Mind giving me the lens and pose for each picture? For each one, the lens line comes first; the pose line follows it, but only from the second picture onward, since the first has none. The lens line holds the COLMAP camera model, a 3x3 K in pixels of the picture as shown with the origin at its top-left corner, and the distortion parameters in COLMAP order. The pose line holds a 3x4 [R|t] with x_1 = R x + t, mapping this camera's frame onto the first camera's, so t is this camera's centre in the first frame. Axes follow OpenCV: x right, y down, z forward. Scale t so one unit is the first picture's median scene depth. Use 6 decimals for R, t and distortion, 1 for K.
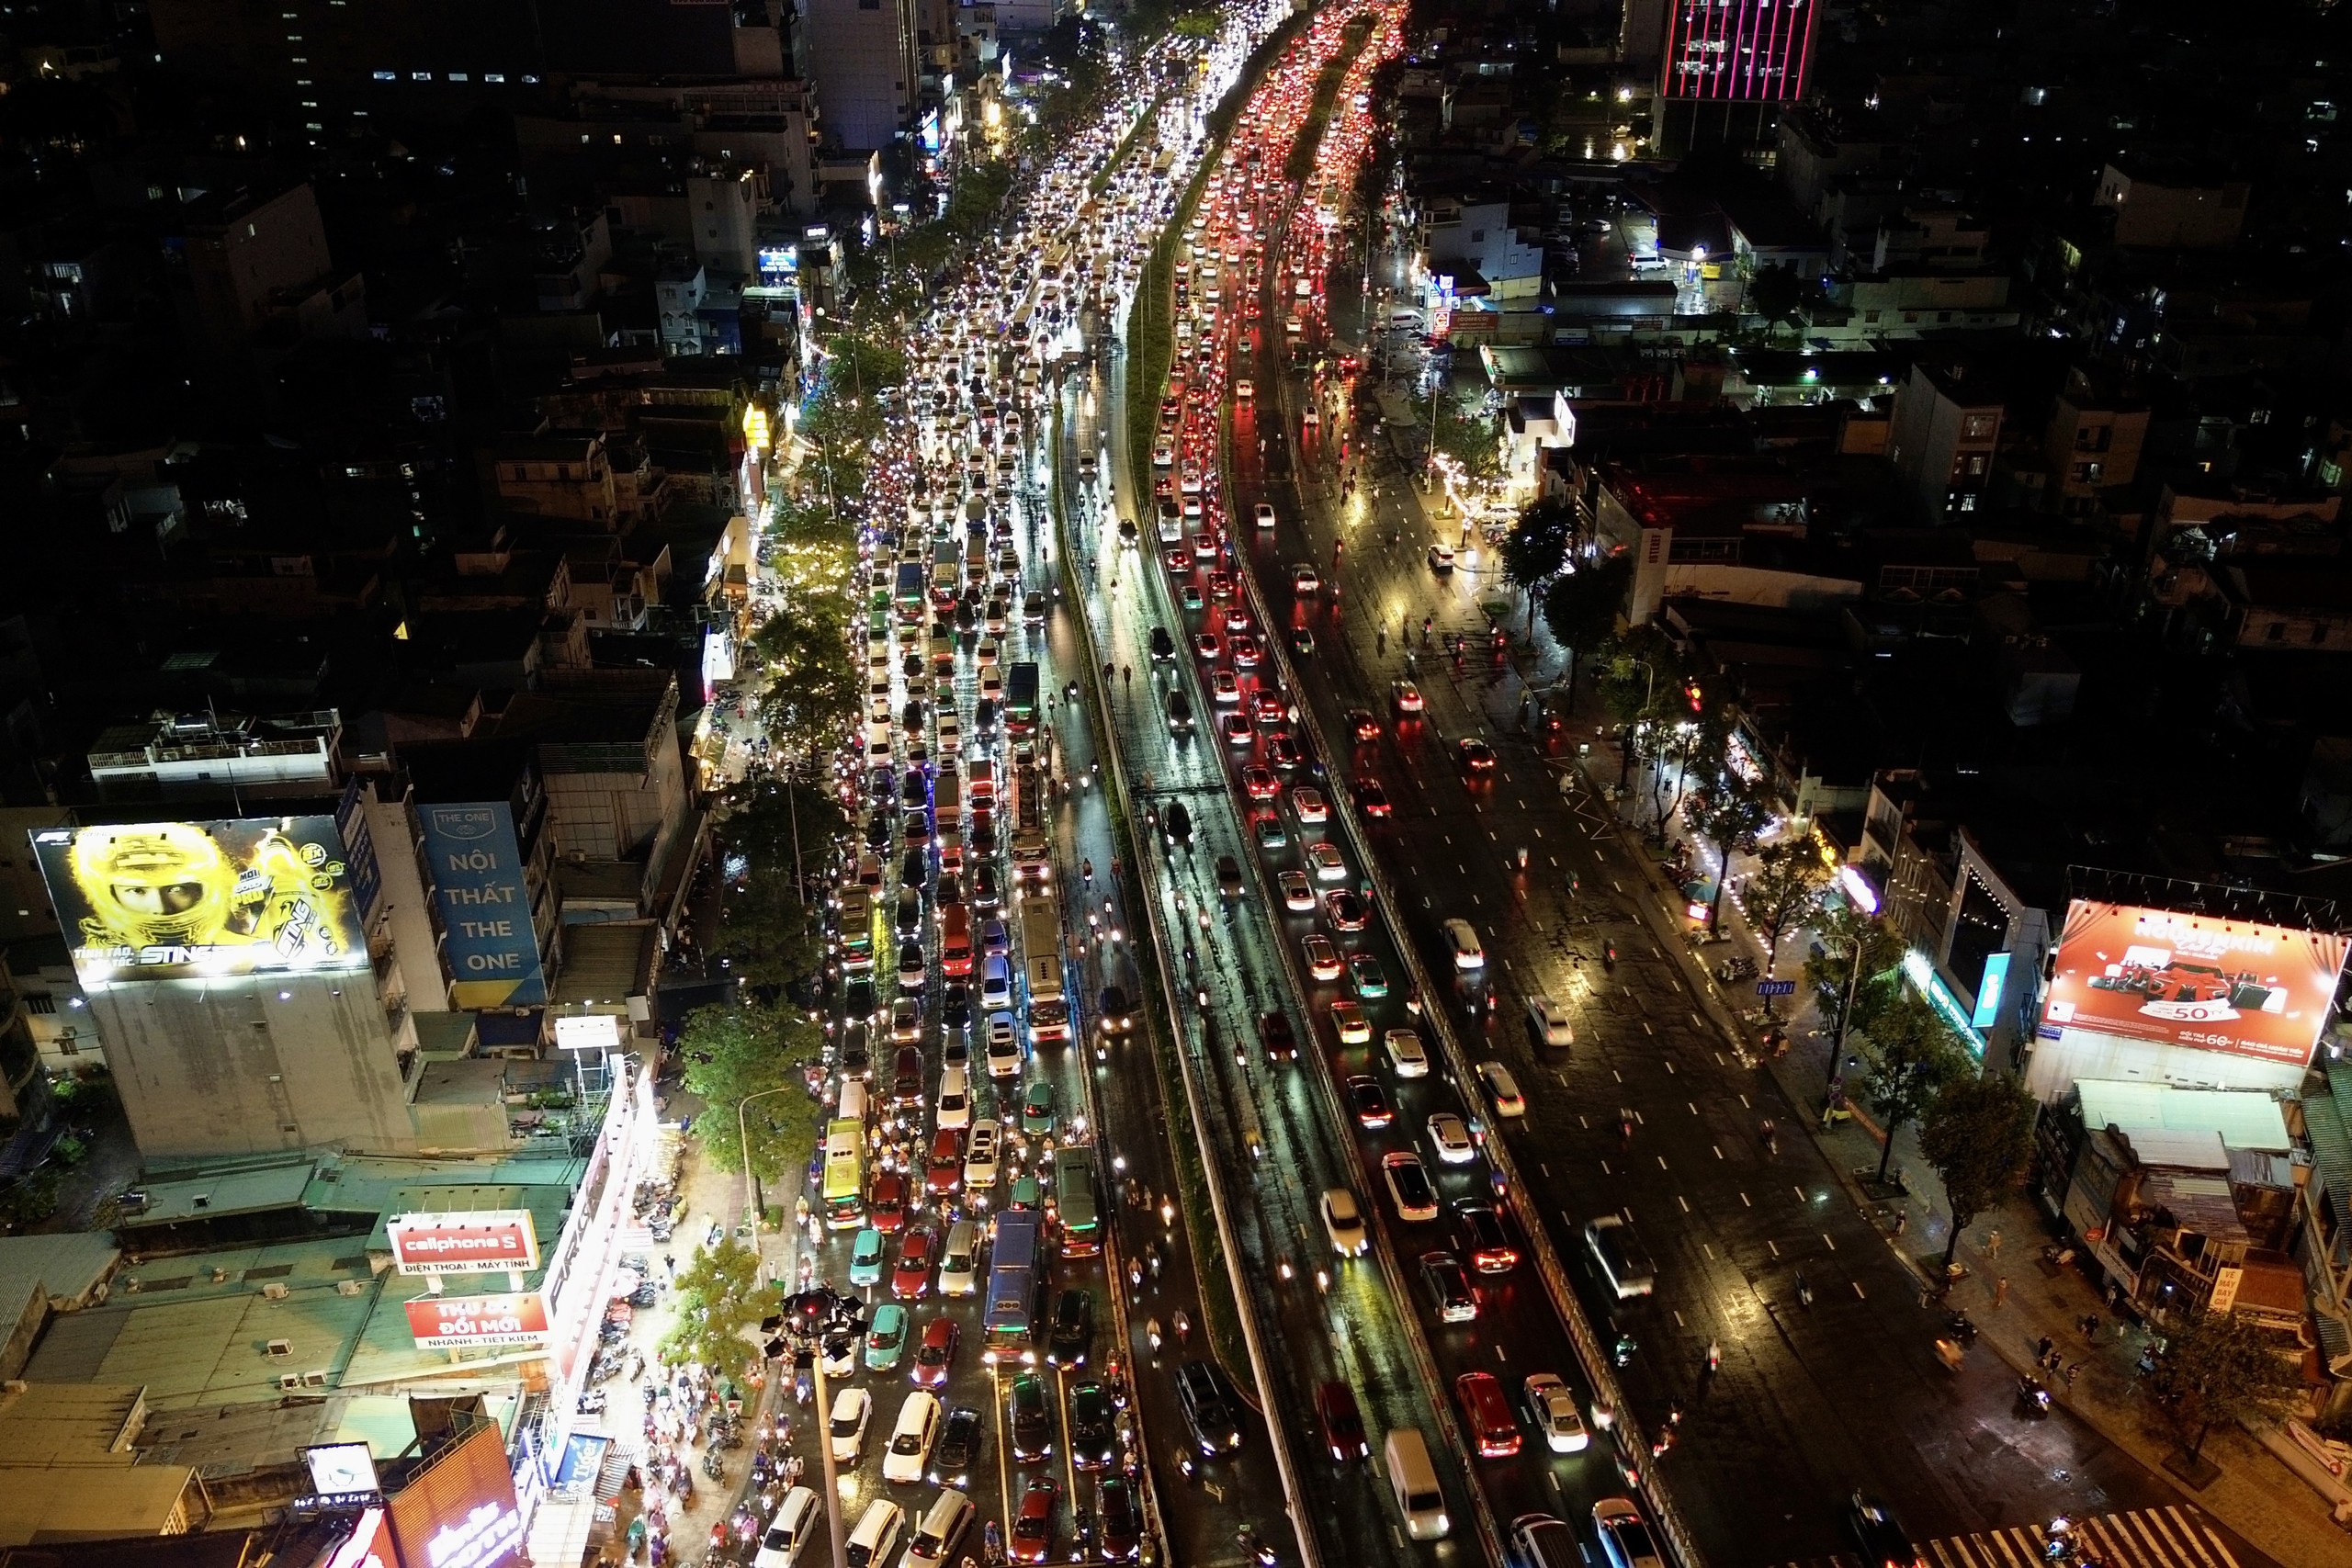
lens RADIAL K [[1981.1, 0, 1190.6], [0, 1981.1, 789.9], [0, 0, 1]] dist [0.041020, 0.000864]
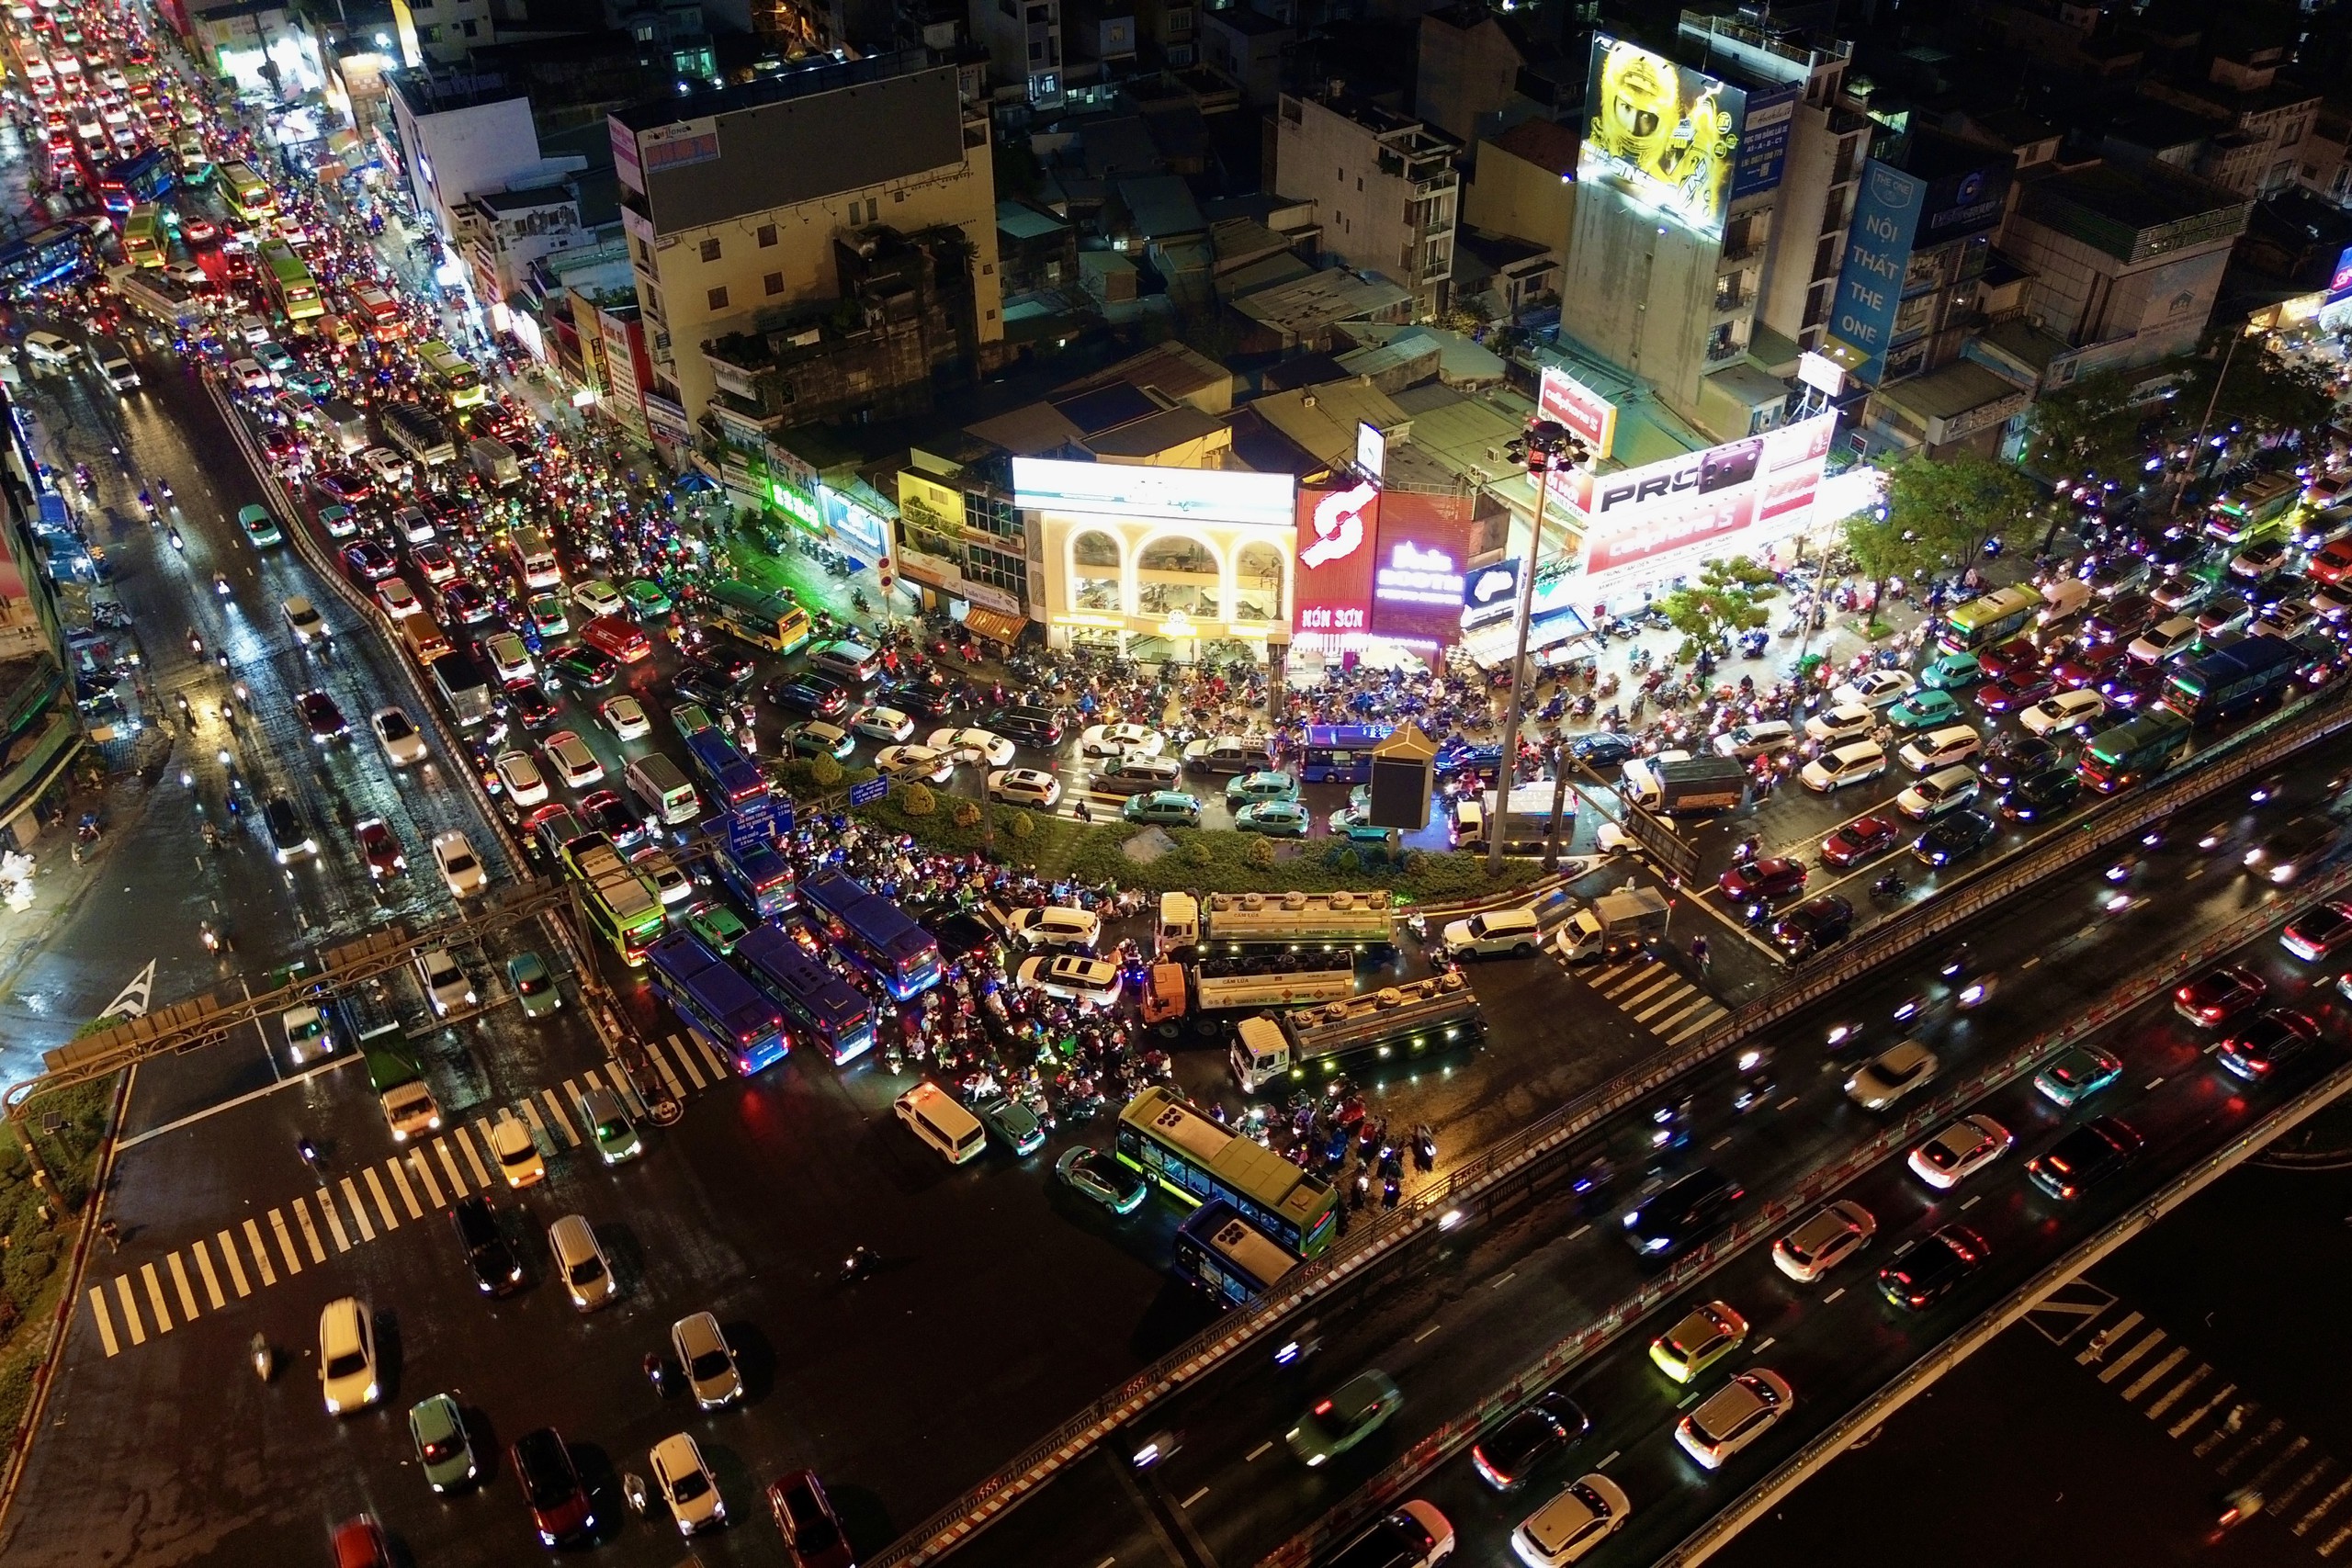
lens RADIAL K [[1981.1, 0, 1190.6], [0, 1981.1, 789.9], [0, 0, 1]] dist [0.041020, 0.000864]
pose [[0.422331, 0.556744, -0.715313, 0.494572], [-0.445792, 0.814686, 0.370887, 0.054526], [0.789244, 0.162244, 0.592259, 0.082498]]
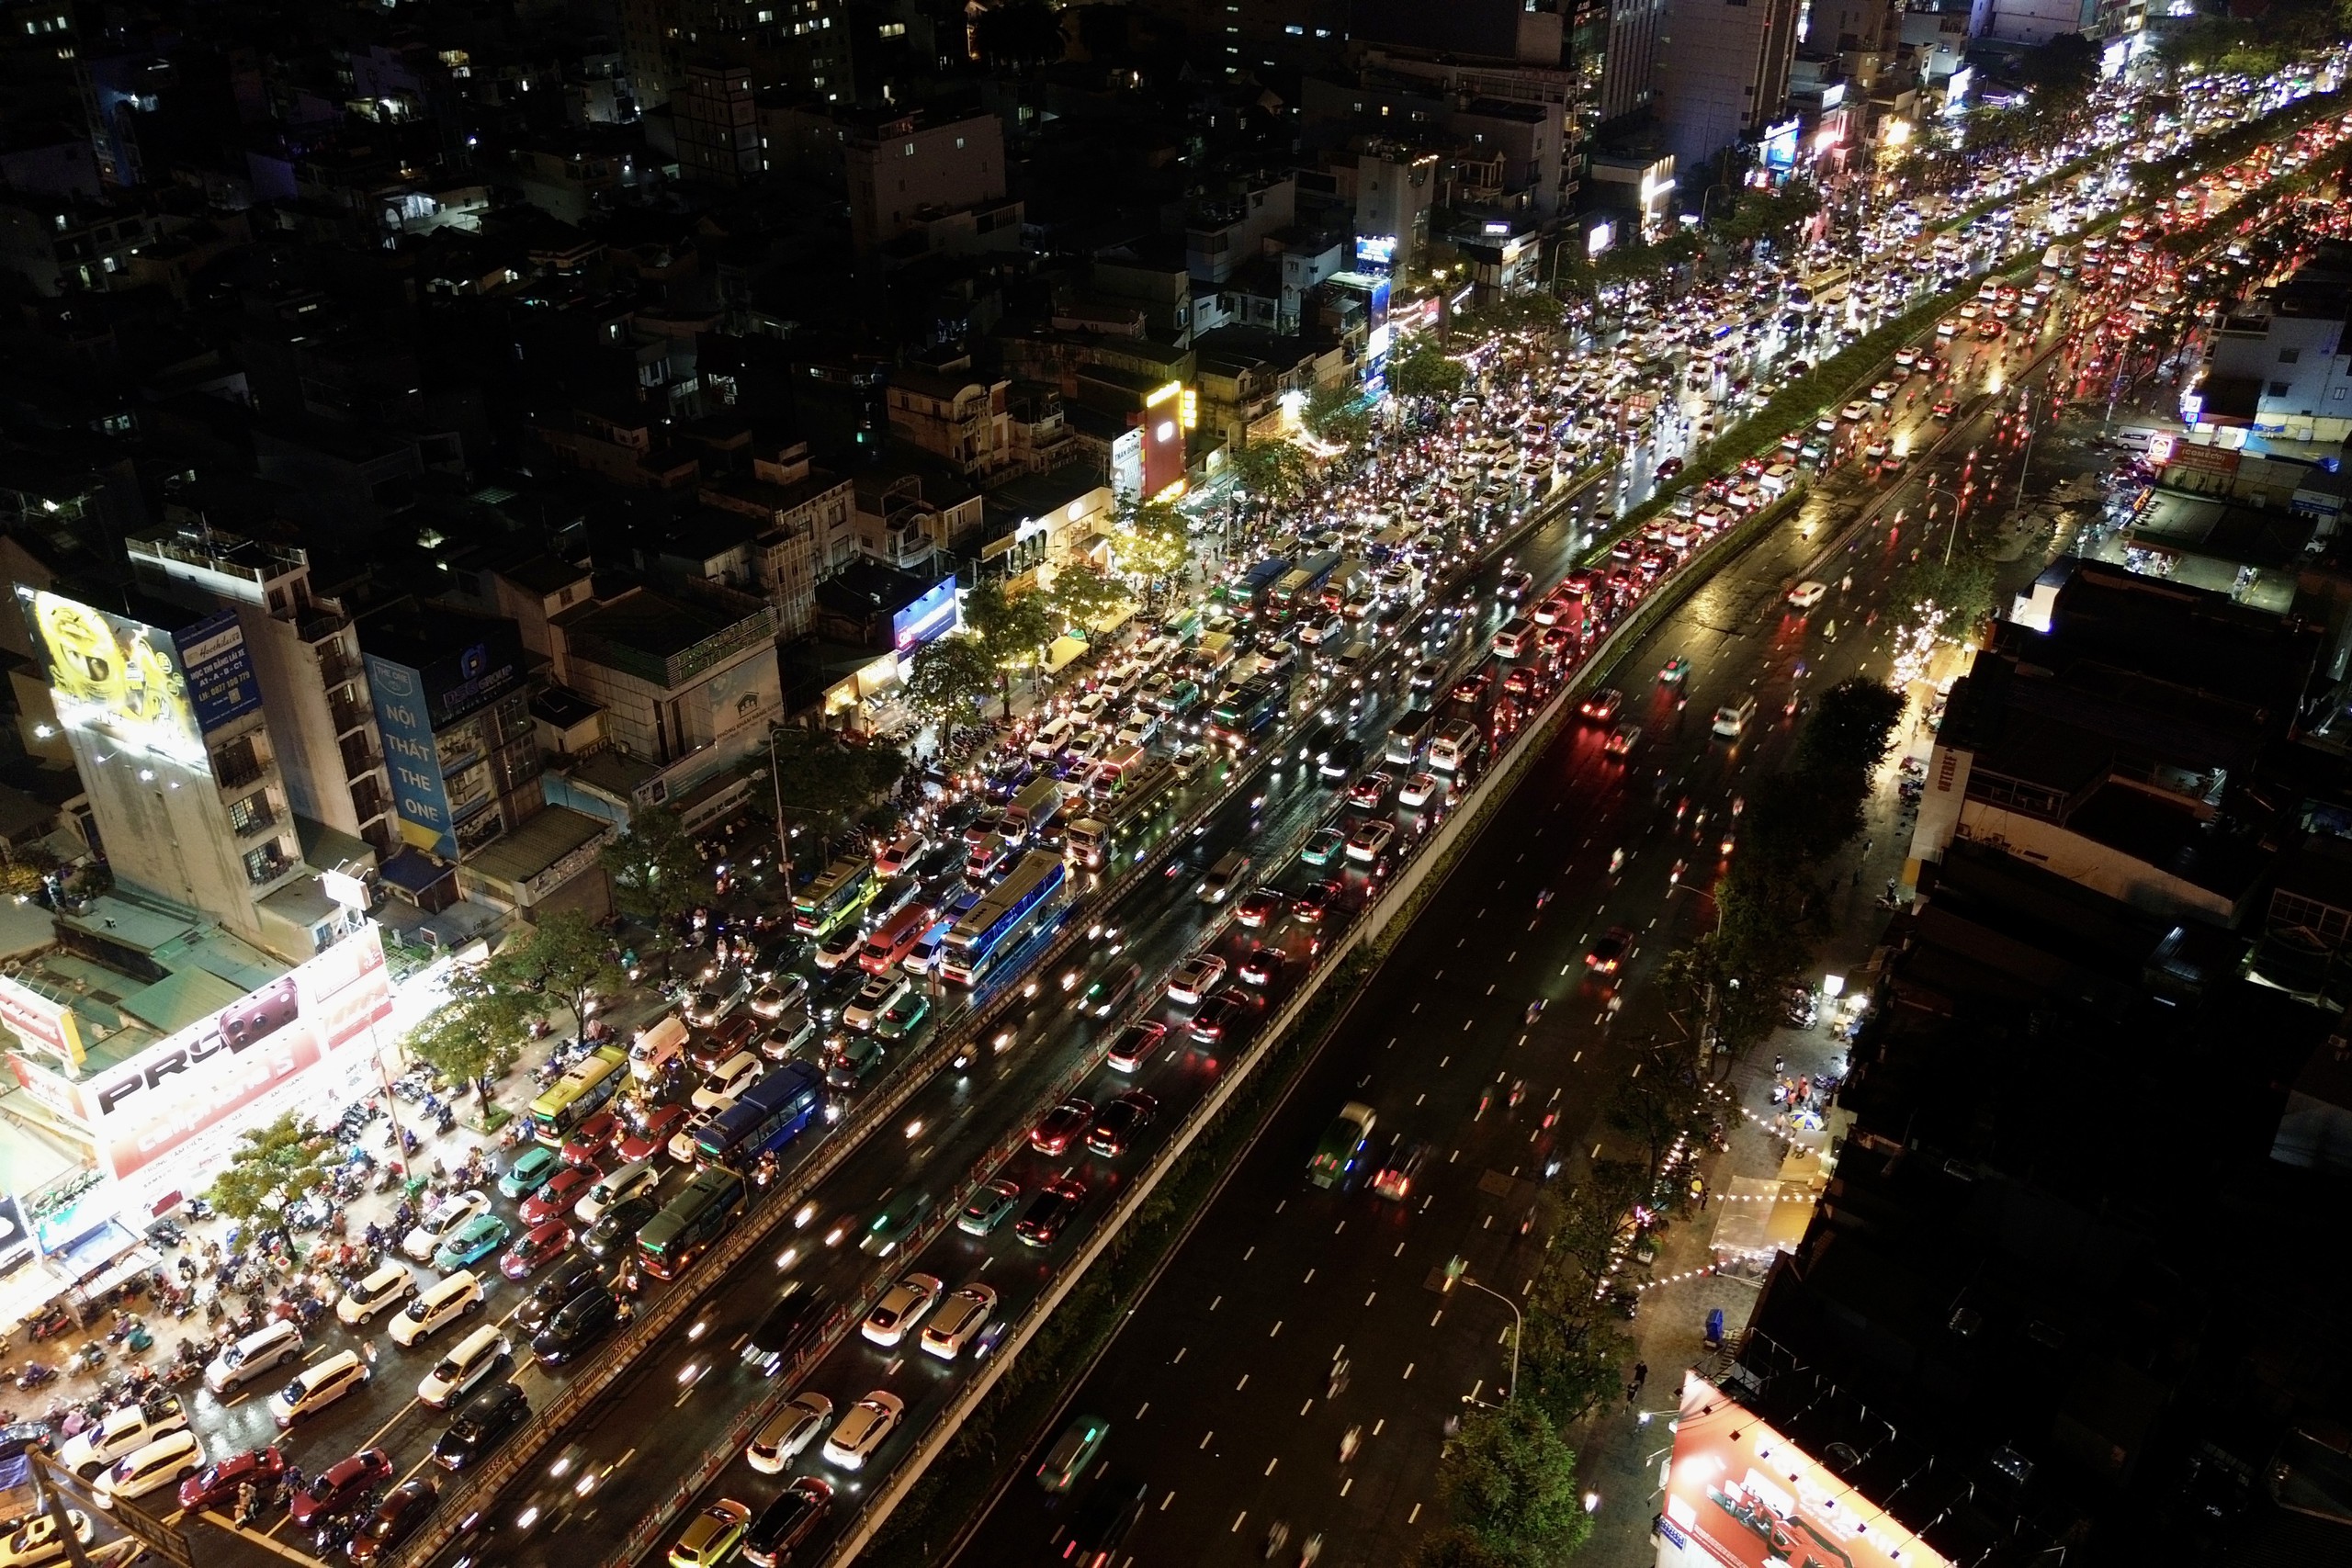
lens RADIAL K [[1981.1, 0, 1190.6], [0, 1981.1, 789.9], [0, 0, 1]] dist [0.041020, 0.000864]
pose [[0.819037, 0.290071, -0.495012, 0.603049], [-0.284955, 0.954507, 0.087848, -0.158523], [0.497974, 0.069106, 0.864434, 0.286810]]
